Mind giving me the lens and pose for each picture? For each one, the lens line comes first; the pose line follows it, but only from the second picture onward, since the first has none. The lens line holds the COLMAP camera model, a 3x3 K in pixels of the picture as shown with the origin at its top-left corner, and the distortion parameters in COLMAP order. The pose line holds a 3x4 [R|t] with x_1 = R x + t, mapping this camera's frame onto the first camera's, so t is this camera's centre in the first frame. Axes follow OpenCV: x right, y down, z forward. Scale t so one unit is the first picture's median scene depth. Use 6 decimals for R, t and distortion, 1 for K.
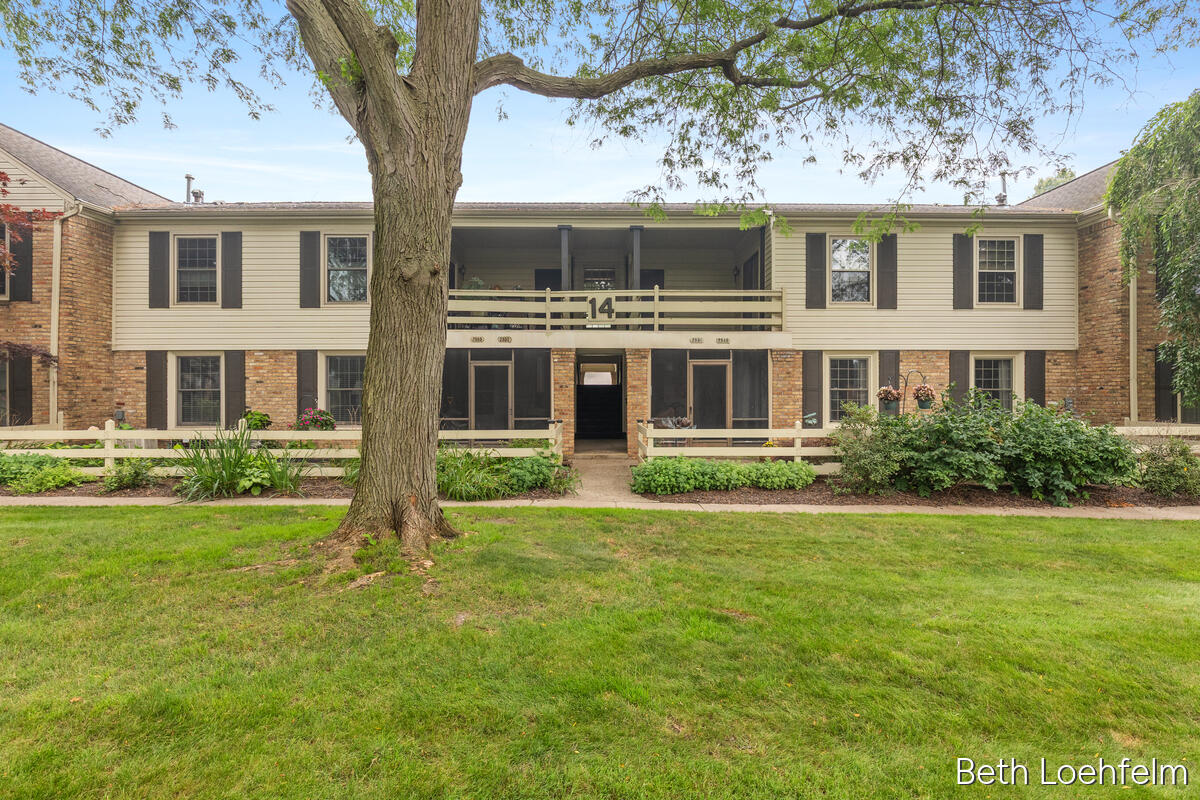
lens RADIAL K [[696.5, 0, 599.4], [0, 696.5, 398.4], [0, 0, 1]] dist [-0.003911, -0.001585]
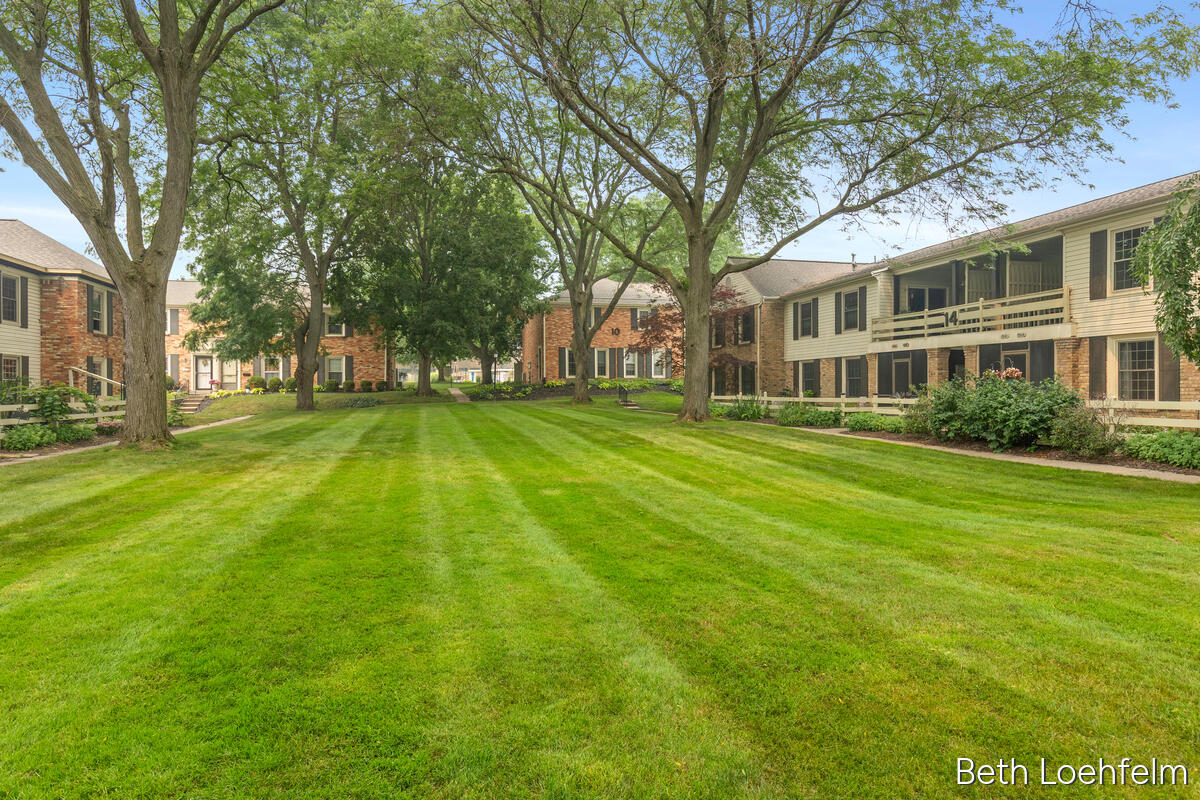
lens RADIAL K [[714.3, 0, 604.9], [0, 714.3, 390.7], [0, 0, 1]] dist [-0.002113, 0.000628]
pose [[0.180780, 0.007663, -0.983494, 1.331803], [0.006725, 0.999937, 0.009027, 0.001651], [0.983501, -0.008246, 0.180717, 0.018752]]
